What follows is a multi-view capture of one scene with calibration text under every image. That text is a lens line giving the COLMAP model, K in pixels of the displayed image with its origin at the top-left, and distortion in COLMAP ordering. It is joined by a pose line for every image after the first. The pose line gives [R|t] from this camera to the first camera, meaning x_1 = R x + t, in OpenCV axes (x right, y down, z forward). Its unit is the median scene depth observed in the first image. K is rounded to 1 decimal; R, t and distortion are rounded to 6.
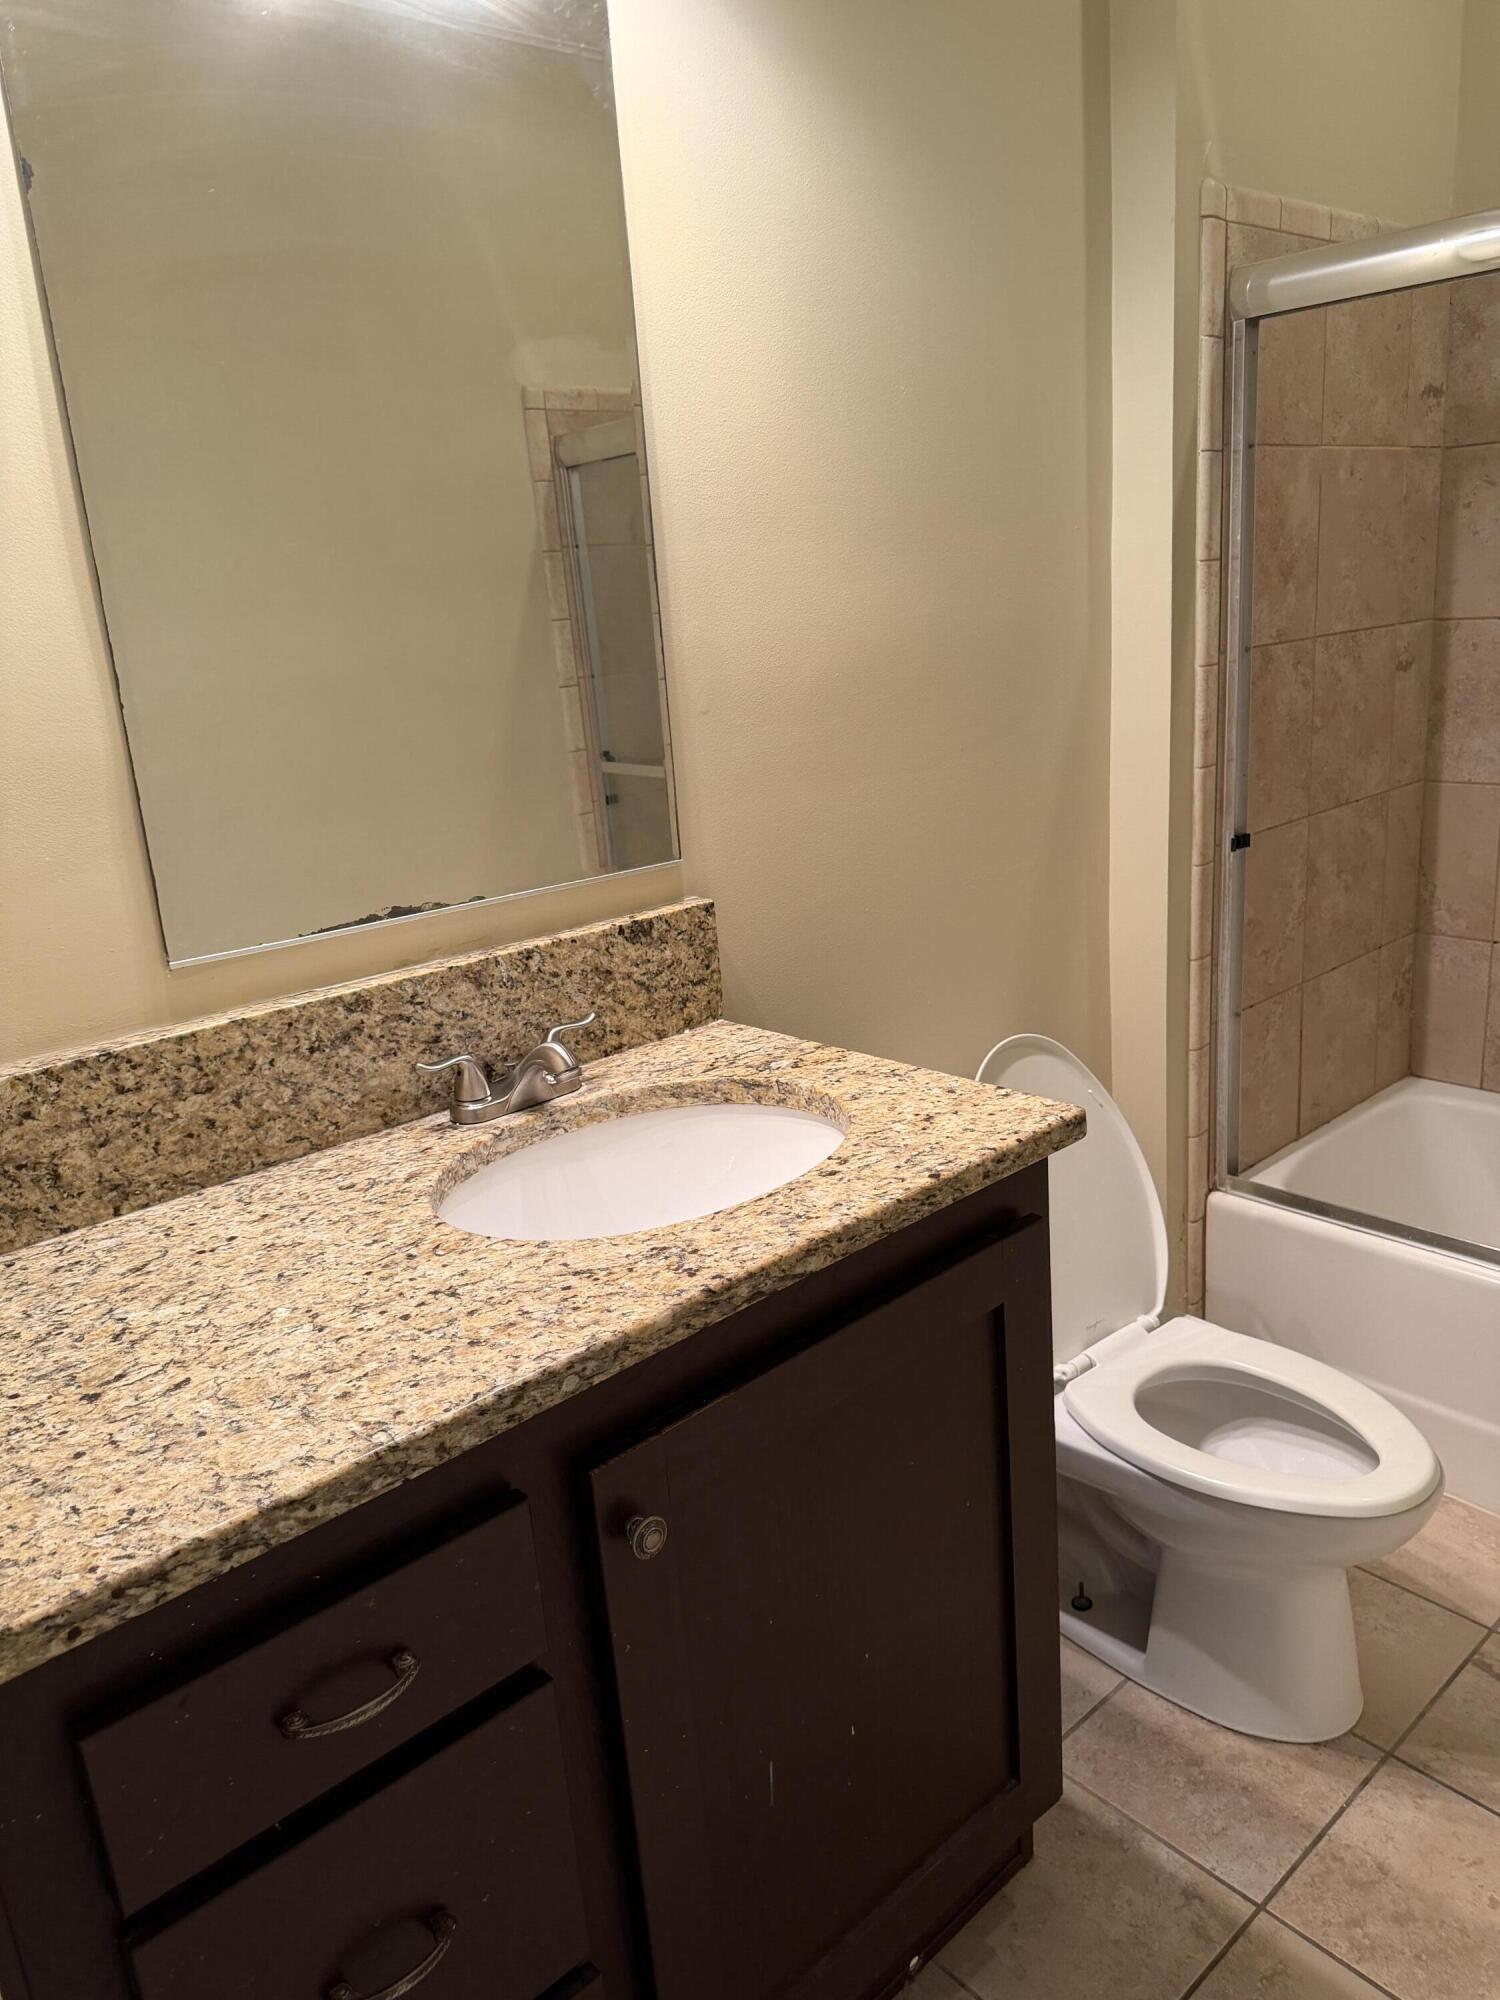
lens RADIAL K [[1405.7, 0, 752.1], [0, 1405.7, 1010.6], [0, 0, 1]] dist [0.017709, -0.018308]
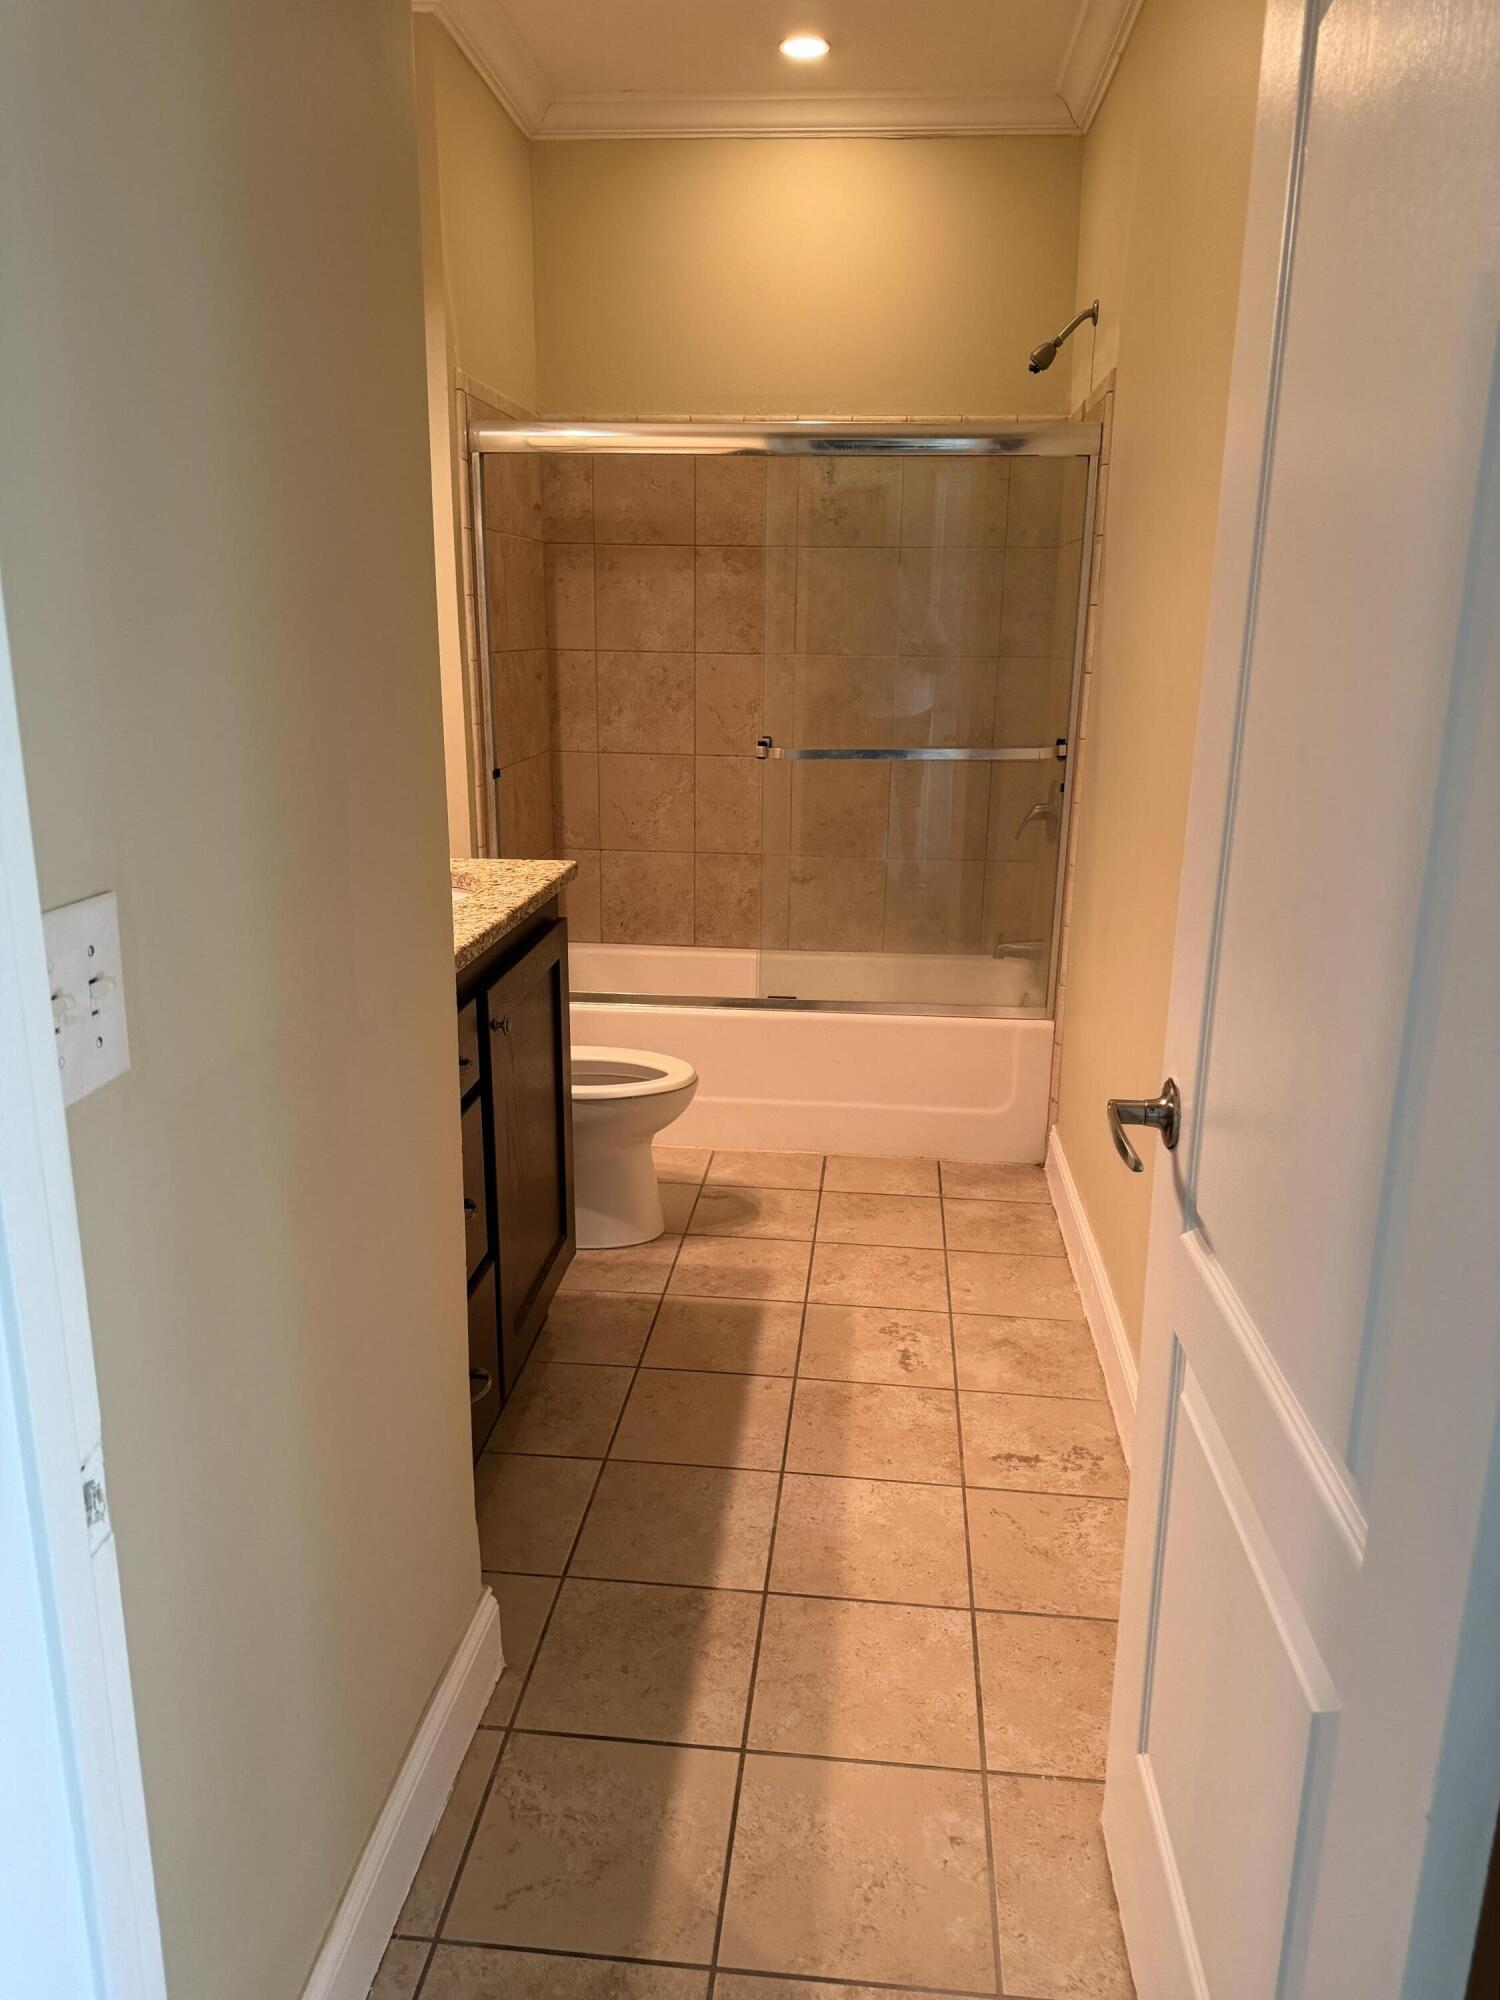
lens RADIAL K [[1405.7, 0, 753.5], [0, 1405.7, 997.4], [0, 0, 1]] dist [0.017709, -0.018308]
pose [[0.729561, -0.086909, 0.678371, -0.551235], [0.113896, 0.993481, 0.004789, 0.159116], [-0.674365, 0.073770, 0.734704, -0.354726]]
